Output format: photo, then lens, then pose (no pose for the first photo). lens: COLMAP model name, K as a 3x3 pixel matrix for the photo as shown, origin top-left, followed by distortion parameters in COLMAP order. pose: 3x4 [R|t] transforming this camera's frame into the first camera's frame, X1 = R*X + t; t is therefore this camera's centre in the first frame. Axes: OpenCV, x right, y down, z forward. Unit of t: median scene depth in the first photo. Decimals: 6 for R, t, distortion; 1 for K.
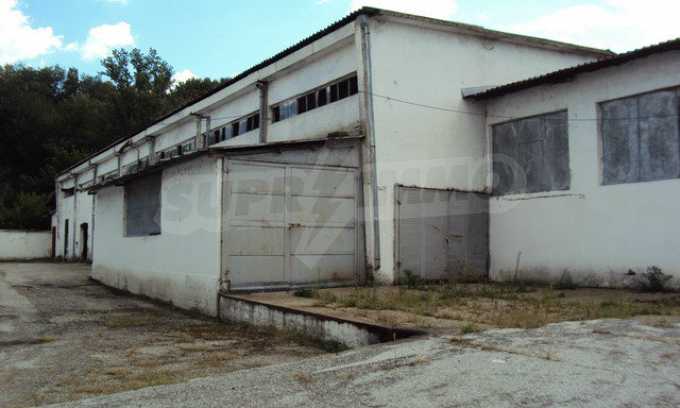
lens RADIAL K [[687.4, 0, 340.0], [0, 687.4, 204.0], [0, 0, 1]] dist [-0.163872, 0.022449]
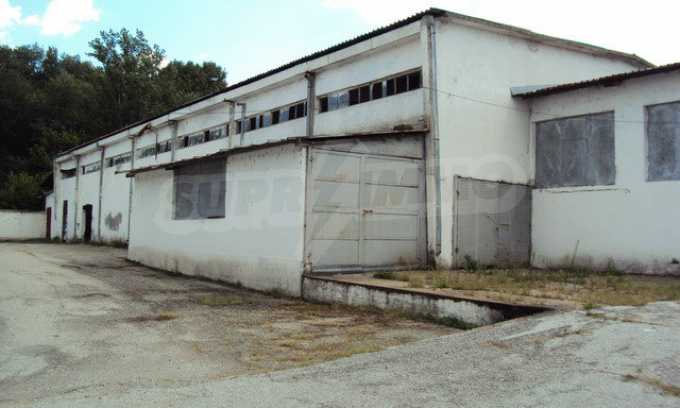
lens RADIAL K [[687.4, 0, 340.0], [0, 687.4, 204.0], [0, 0, 1]] dist [-0.163872, 0.022449]
pose [[0.998422, 0.021967, 0.051681, -0.142557], [-0.022974, 0.999556, 0.018981, -0.000359], [-0.051241, -0.020139, 0.998483, -0.052883]]
